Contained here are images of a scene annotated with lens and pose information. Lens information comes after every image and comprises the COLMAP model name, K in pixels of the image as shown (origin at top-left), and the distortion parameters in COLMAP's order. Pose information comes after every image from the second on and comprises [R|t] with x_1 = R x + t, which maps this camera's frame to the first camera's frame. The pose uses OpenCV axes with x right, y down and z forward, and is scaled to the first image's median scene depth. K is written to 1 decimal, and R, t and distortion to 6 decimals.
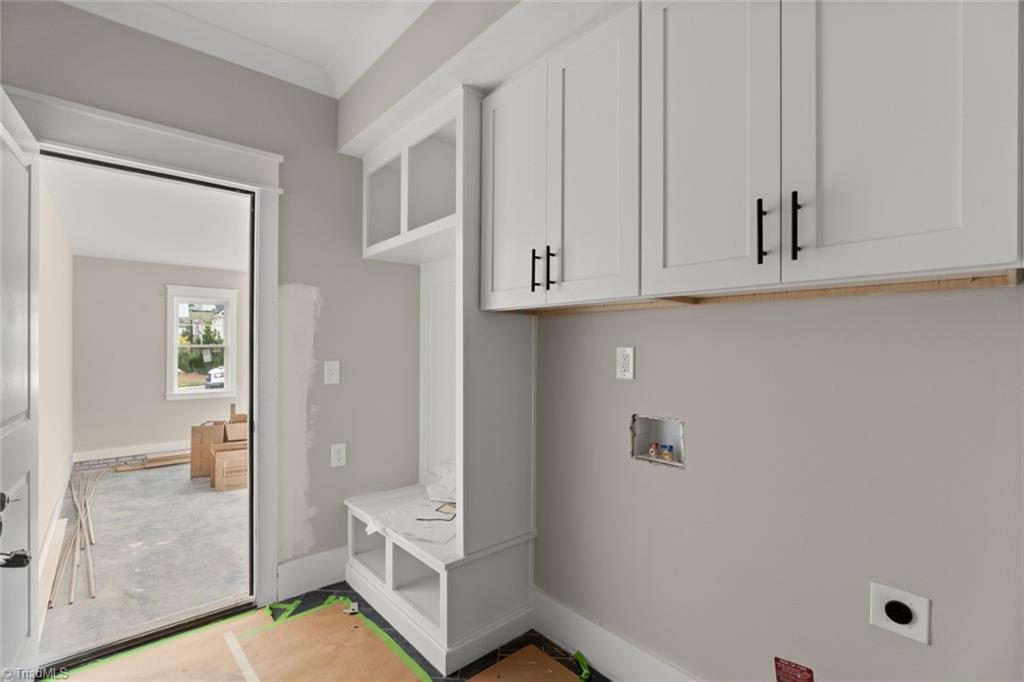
lens RADIAL K [[463.5, 0, 507.6], [0, 463.5, 344.9], [0, 0, 1]] dist [-0.022363, 0.005389]
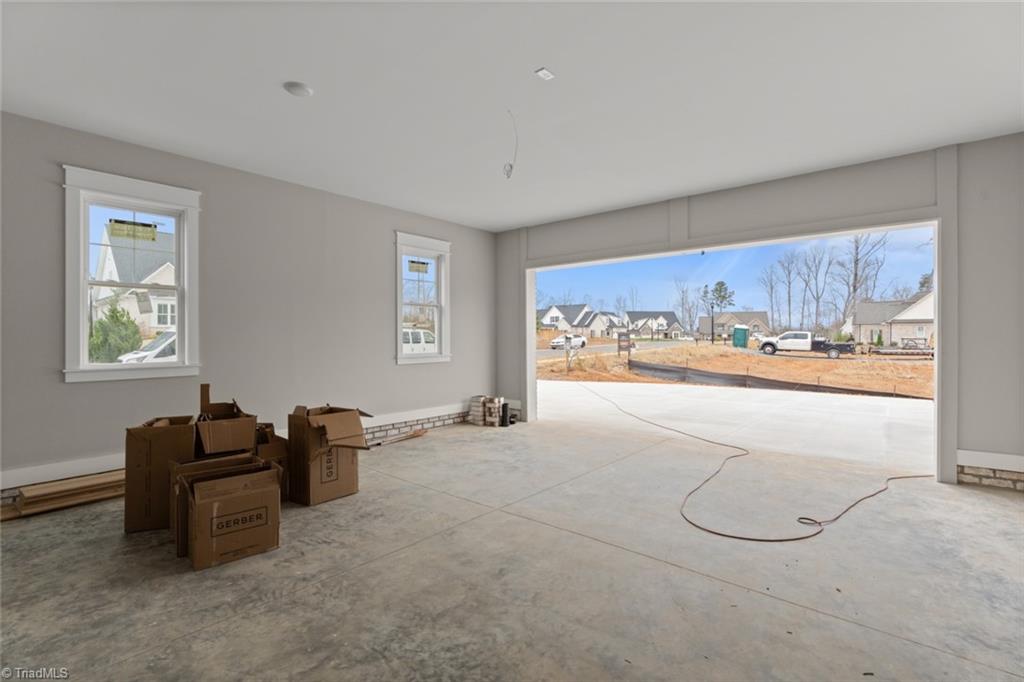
lens RADIAL K [[463.5, 0, 515.1], [0, 463.5, 334.7], [0, 0, 1]] dist [-0.022363, 0.005389]
pose [[0.988516, -0.006005, 0.150999, -0.337069], [0.005892, 0.999982, 0.001192, 0.075623], [-0.151004, -0.000289, 0.988533, 0.436442]]
